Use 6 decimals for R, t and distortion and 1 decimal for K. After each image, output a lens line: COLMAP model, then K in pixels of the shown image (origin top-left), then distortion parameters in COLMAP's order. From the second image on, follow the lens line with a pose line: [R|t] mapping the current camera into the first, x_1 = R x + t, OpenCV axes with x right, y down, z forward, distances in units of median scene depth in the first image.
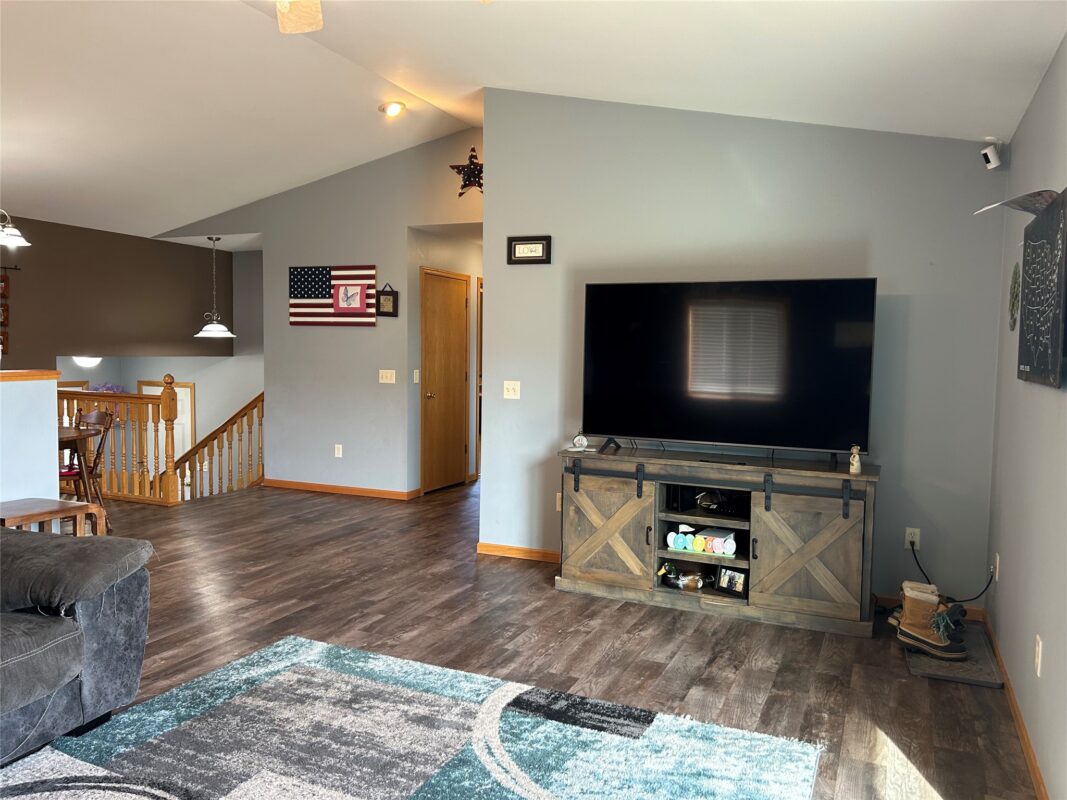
lens RADIAL K [[802.2, 0, 540.0], [0, 802.2, 397.1], [0, 0, 1]] dist [0.063333, -0.070193]
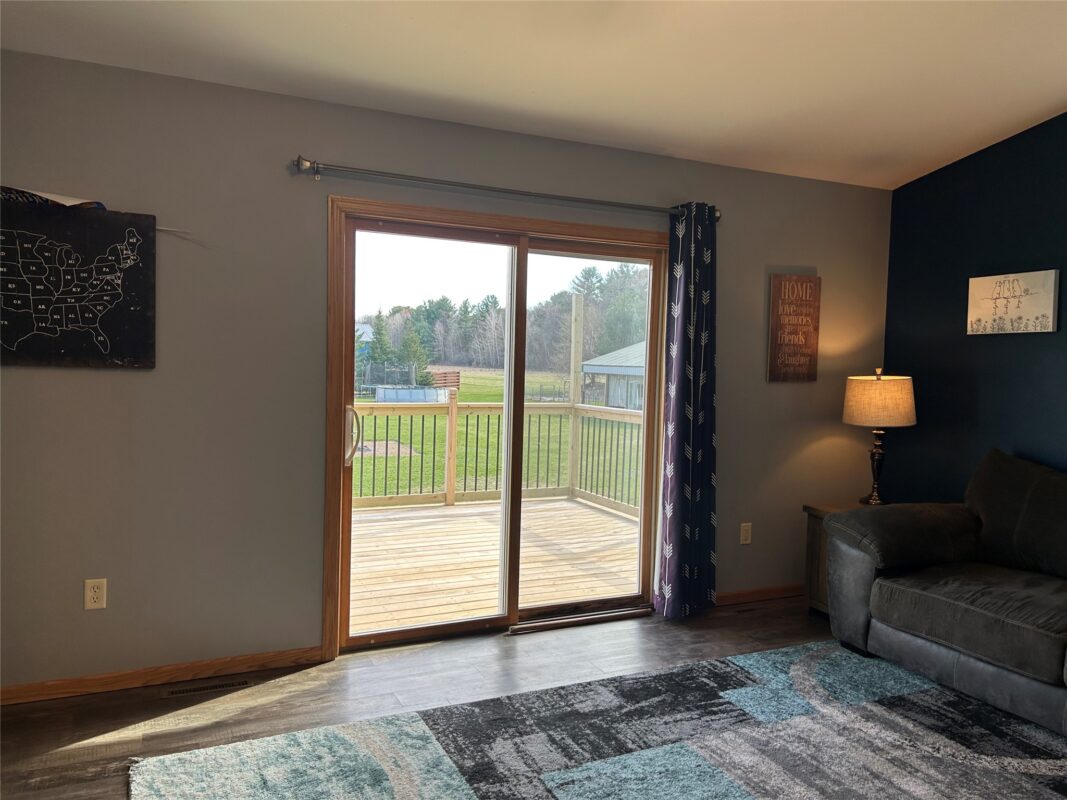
lens RADIAL K [[802.2, 0, 540.0], [0, 802.2, 397.1], [0, 0, 1]] dist [0.063333, -0.070193]
pose [[-0.761914, -0.066596, 0.644245, -0.557787], [0.002554, 0.994383, 0.105810, -0.084178], [-0.647673, 0.082263, -0.757464, 1.282214]]
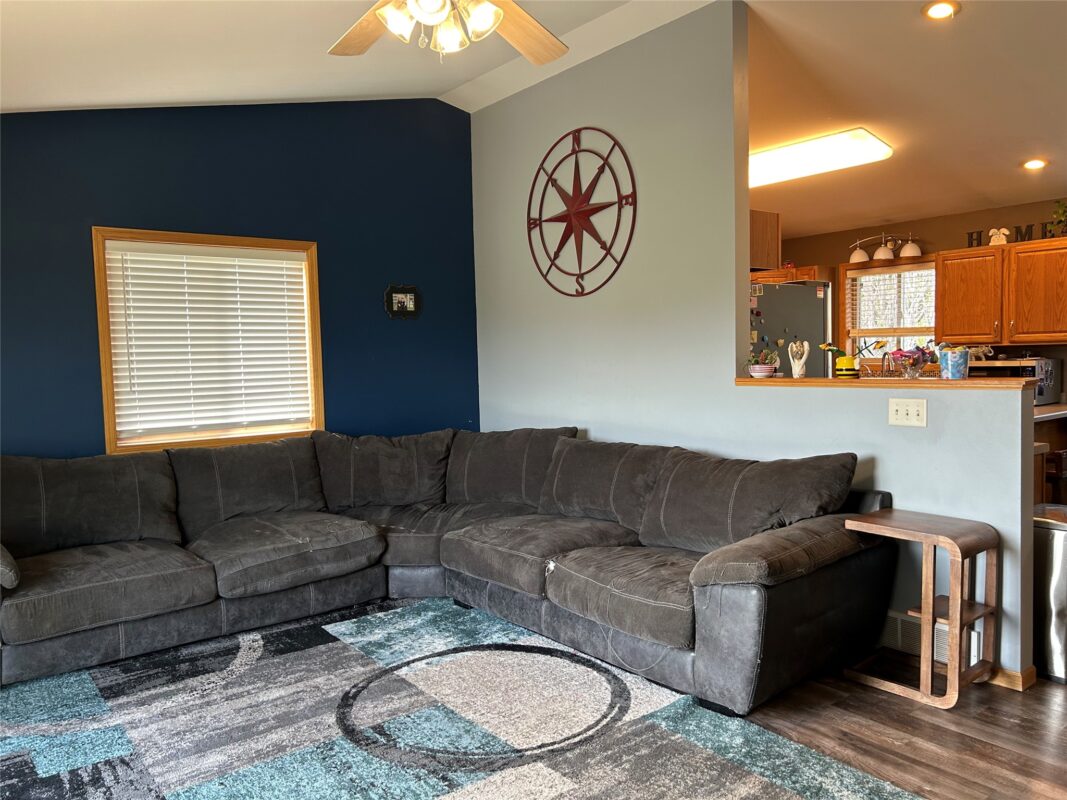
lens RADIAL K [[802.2, 0, 540.0], [0, 802.2, 397.1], [0, 0, 1]] dist [0.063333, -0.070193]
pose [[-0.459115, 0.047229, -0.887120, 0.460778], [-0.038391, 0.996598, 0.072926, -0.070695], [0.887547, 0.067539, -0.455740, 1.190958]]
